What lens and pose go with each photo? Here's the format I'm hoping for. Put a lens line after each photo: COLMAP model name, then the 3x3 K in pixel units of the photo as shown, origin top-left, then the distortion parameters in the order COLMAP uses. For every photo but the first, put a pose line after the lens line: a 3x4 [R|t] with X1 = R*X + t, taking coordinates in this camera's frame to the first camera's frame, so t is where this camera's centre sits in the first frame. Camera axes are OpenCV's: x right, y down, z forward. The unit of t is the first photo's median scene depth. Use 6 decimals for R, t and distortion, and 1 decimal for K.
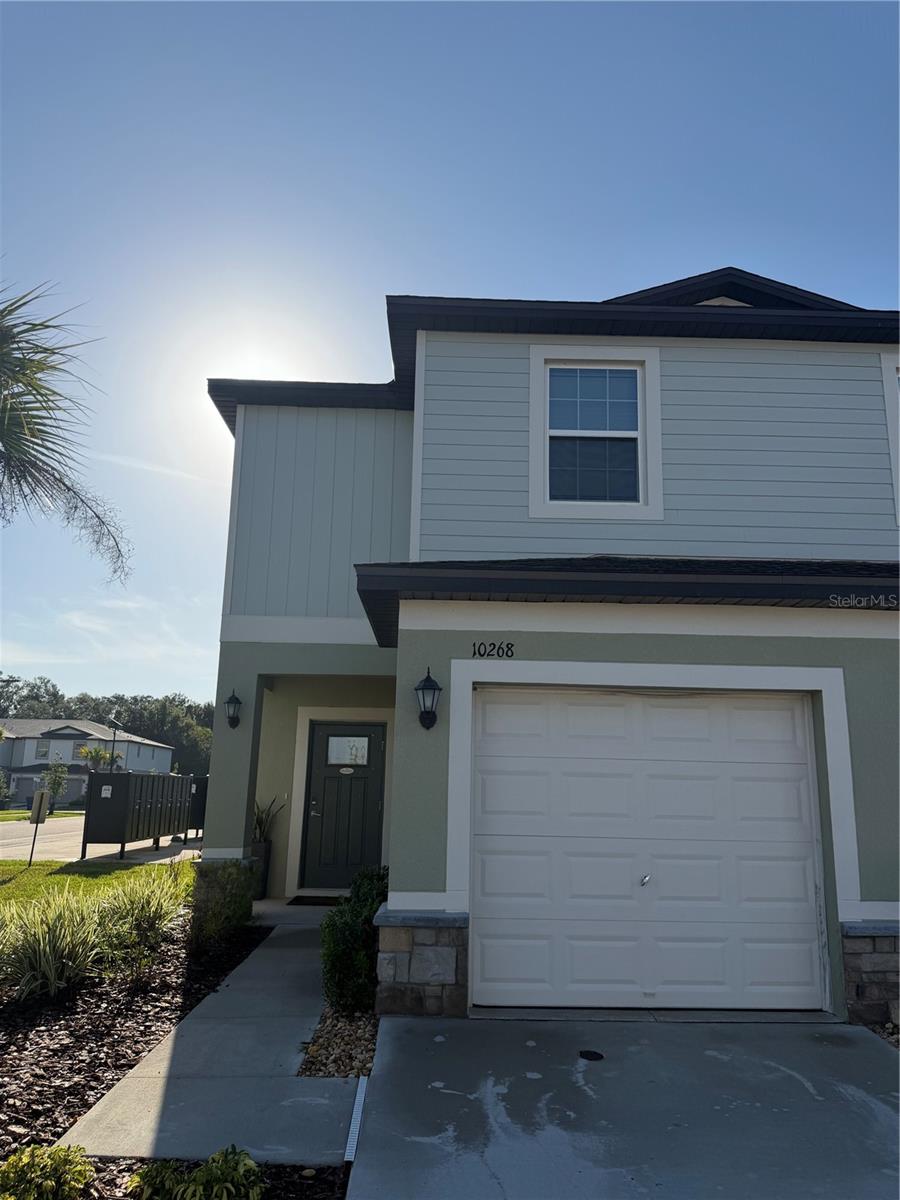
lens RADIAL K [[850.6, 0, 453.8], [0, 850.6, 565.6], [0, 0, 1]] dist [0.101938, -0.140168]
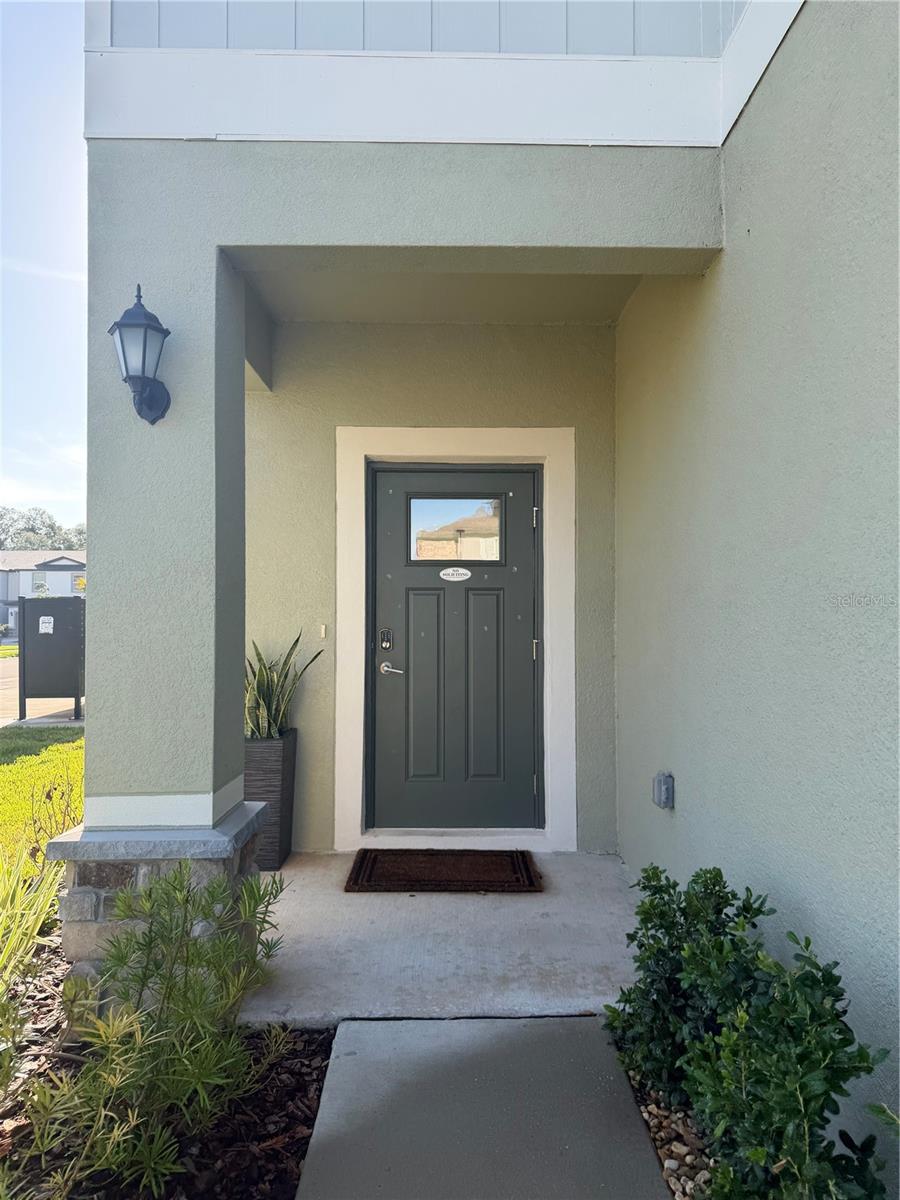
lens RADIAL K [[843.6, 0, 450.0], [0, 843.6, 600.0], [0, 0, 1]] dist [-0.000119, -0.000143]
pose [[0.999789, -0.016931, -0.011624, -0.122569], [0.019153, 0.972949, 0.230224, 0.152257], [0.007411, -0.230398, 0.973068, 0.574214]]
